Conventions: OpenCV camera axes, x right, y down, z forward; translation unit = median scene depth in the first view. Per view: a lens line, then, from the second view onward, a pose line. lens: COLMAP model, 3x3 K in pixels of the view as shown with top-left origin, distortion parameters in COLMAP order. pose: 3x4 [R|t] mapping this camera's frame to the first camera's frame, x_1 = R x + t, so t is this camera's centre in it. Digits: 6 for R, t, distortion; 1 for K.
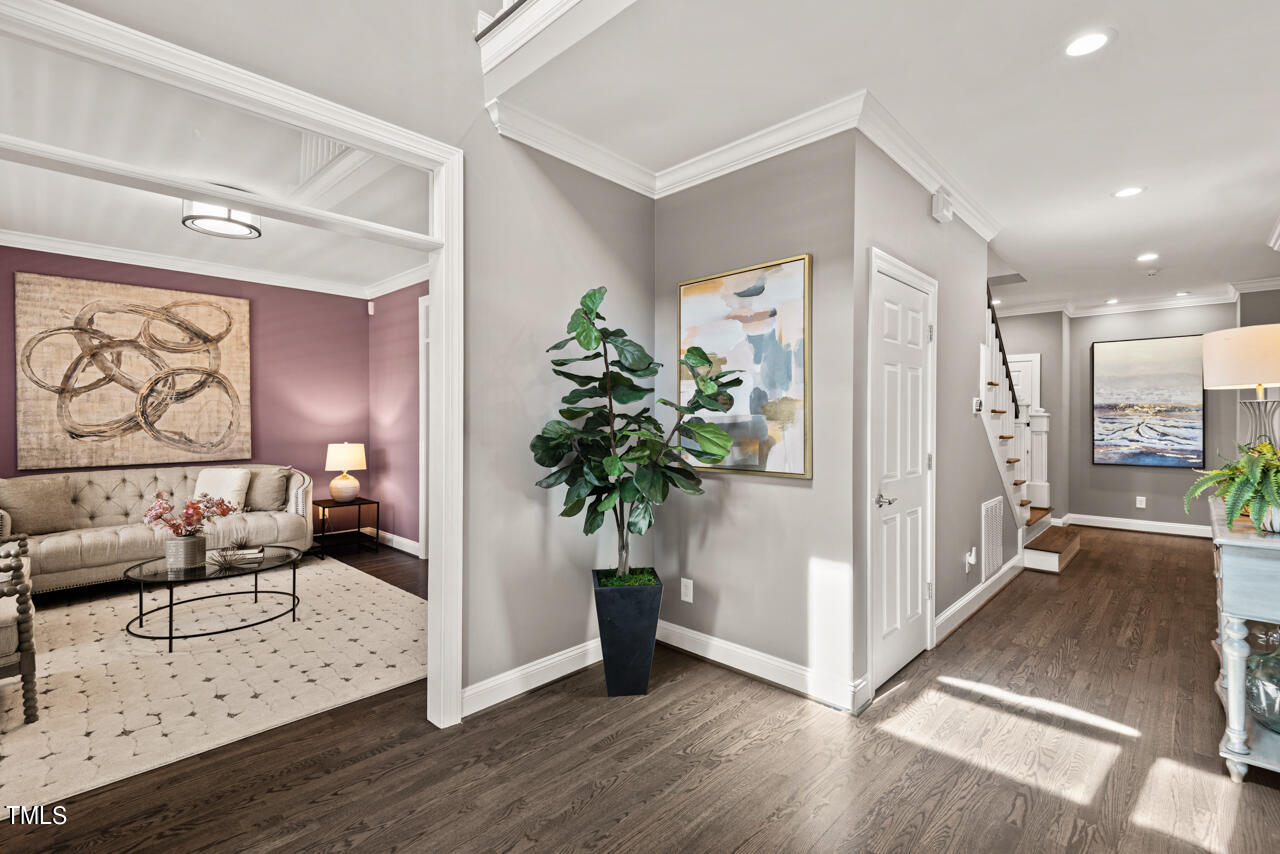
lens RADIAL K [[576.6, 0, 641.5], [0, 576.6, 418.8], [0, 0, 1]] dist [0.026068, -0.012485]
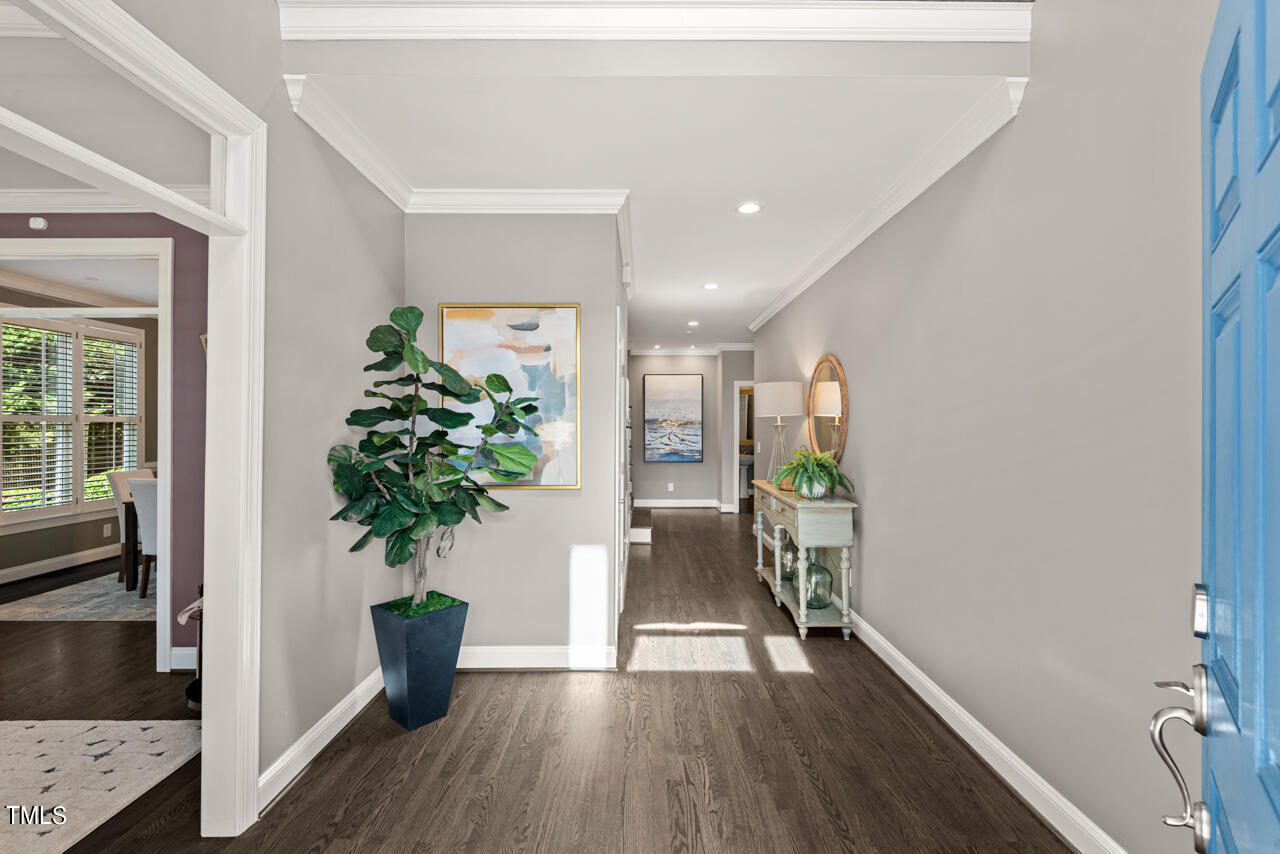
lens RADIAL K [[576.6, 0, 638.5], [0, 576.6, 419.1], [0, 0, 1]] dist [0.026068, -0.012485]
pose [[0.729181, 0.007058, 0.684285, -0.304377], [-0.001011, 0.999957, -0.009236, -0.021111], [-0.684320, 0.006043, 0.729156, 0.020853]]
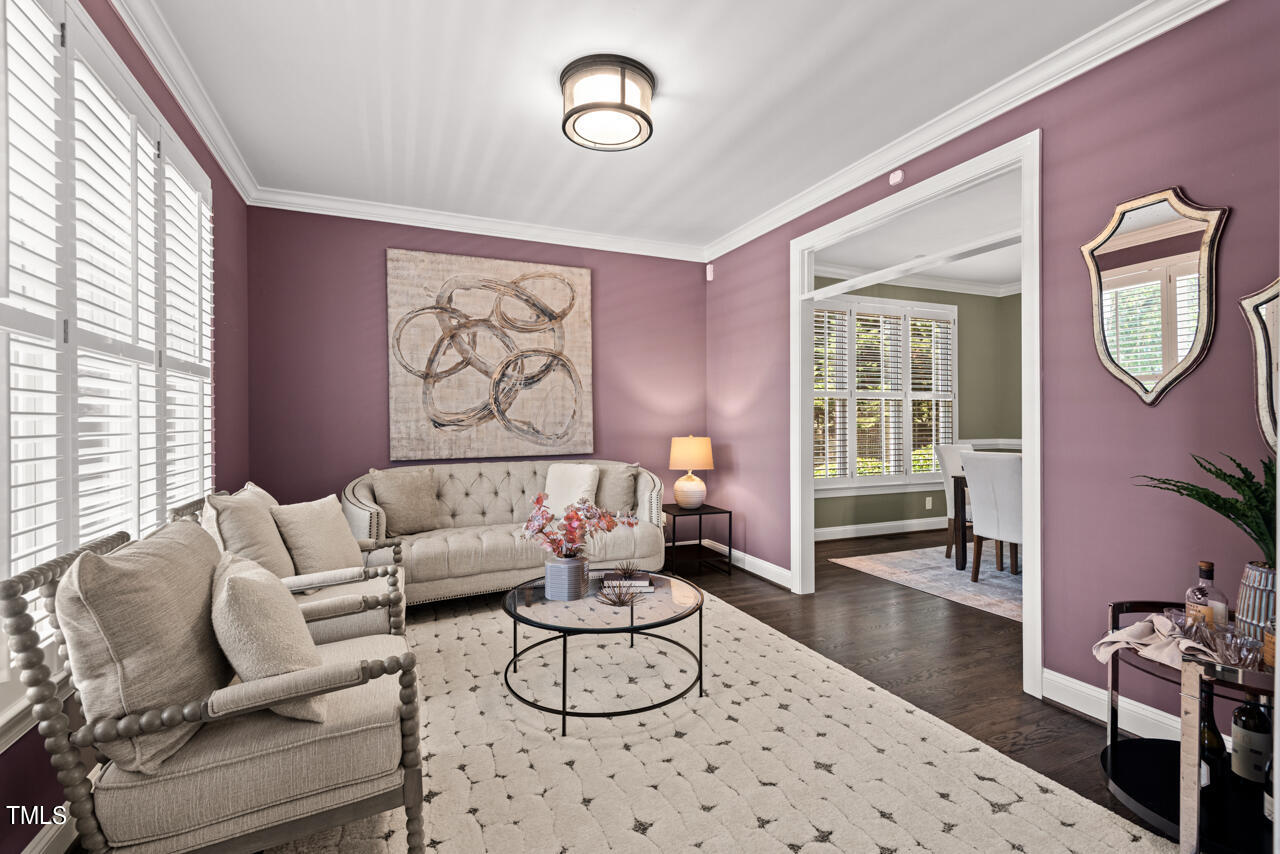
lens RADIAL K [[576.6, 0, 656.2], [0, 576.6, 419.7], [0, 0, 1]] dist [0.026068, -0.012485]
pose [[0.929193, -0.002399, -0.369586, -0.372045], [0.003156, 0.999994, 0.001443, 0.024503], [0.369580, -0.002507, 0.929195, 0.334711]]
